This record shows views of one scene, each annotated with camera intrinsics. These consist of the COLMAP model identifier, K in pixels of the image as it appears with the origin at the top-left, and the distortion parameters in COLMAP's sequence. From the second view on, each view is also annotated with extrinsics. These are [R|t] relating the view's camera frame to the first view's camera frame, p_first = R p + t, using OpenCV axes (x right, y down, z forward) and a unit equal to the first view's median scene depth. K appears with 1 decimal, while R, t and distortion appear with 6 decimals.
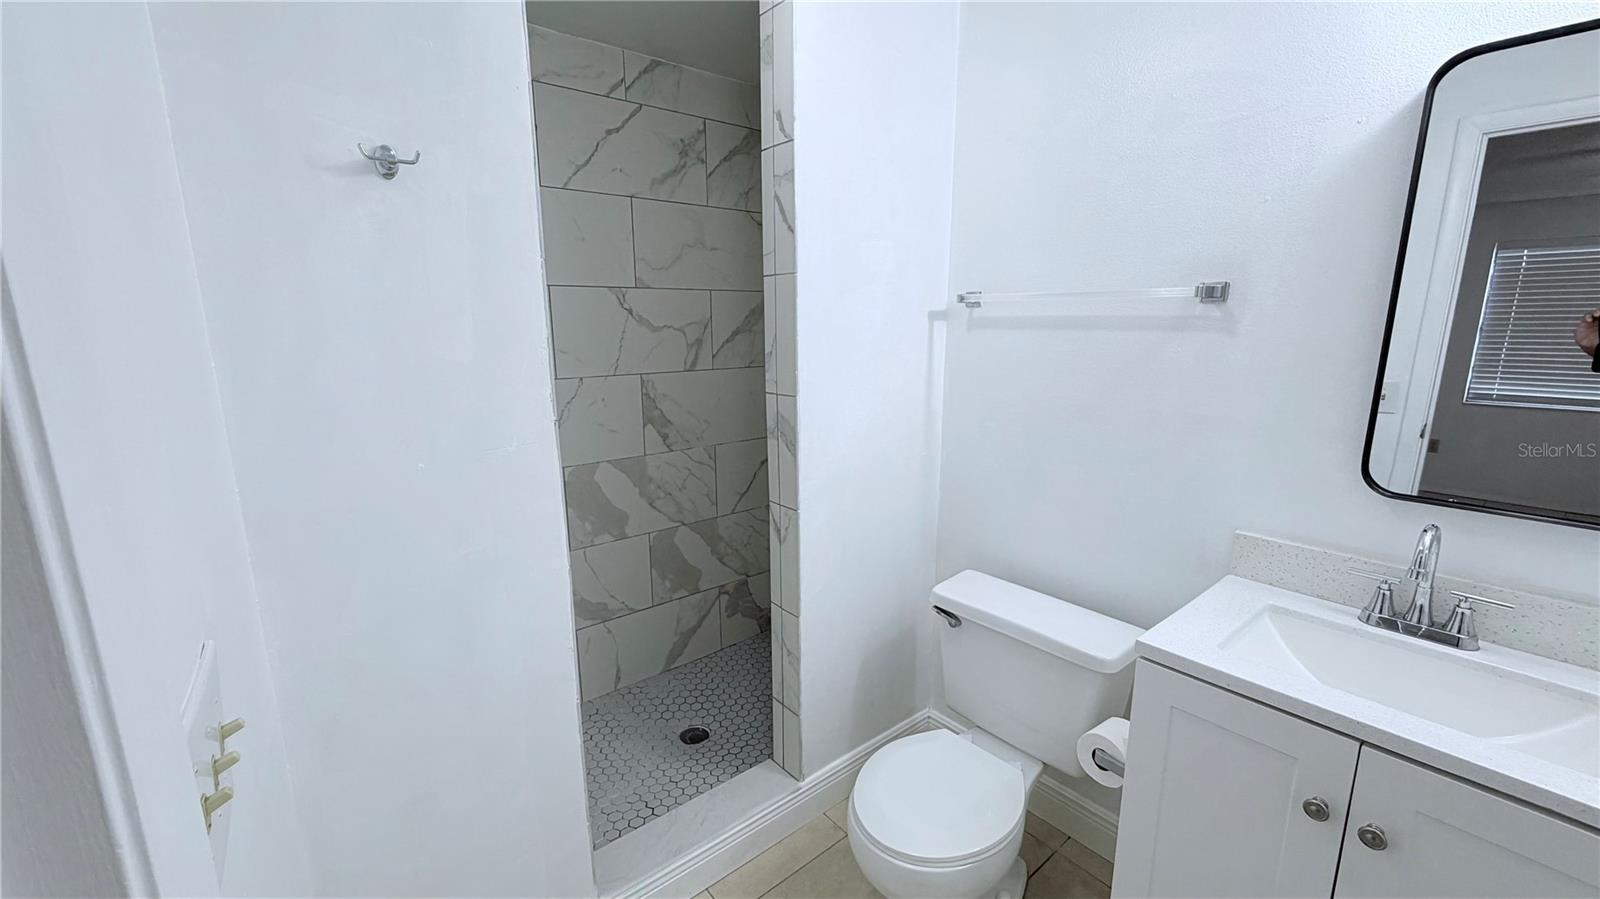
lens RADIAL K [[638.8, 0, 789.4], [0, 638.8, 450.0], [0, 0, 1]] dist [-0.002499, 0.000505]
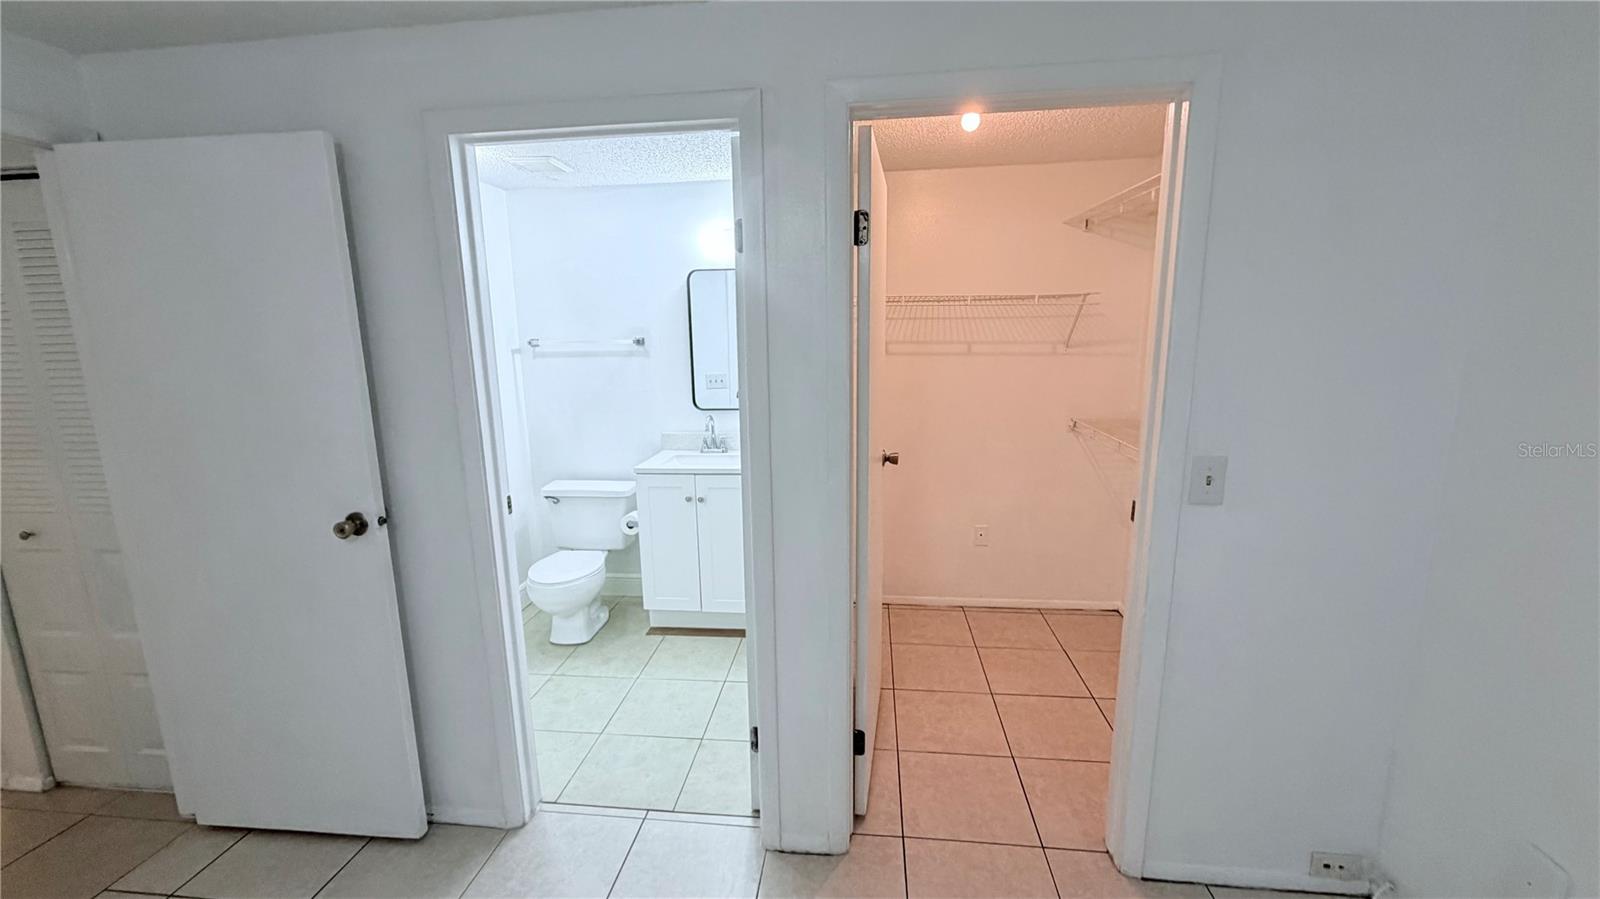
lens RADIAL K [[638.8, 0, 798.0], [0, 638.8, 446.1], [0, 0, 1]] dist [-0.002499, 0.000505]
pose [[0.707868, -0.133420, 0.693629, -0.696788], [0.153583, 0.987577, 0.033226, 0.174452], [-0.689445, 0.083010, 0.719565, -1.208539]]
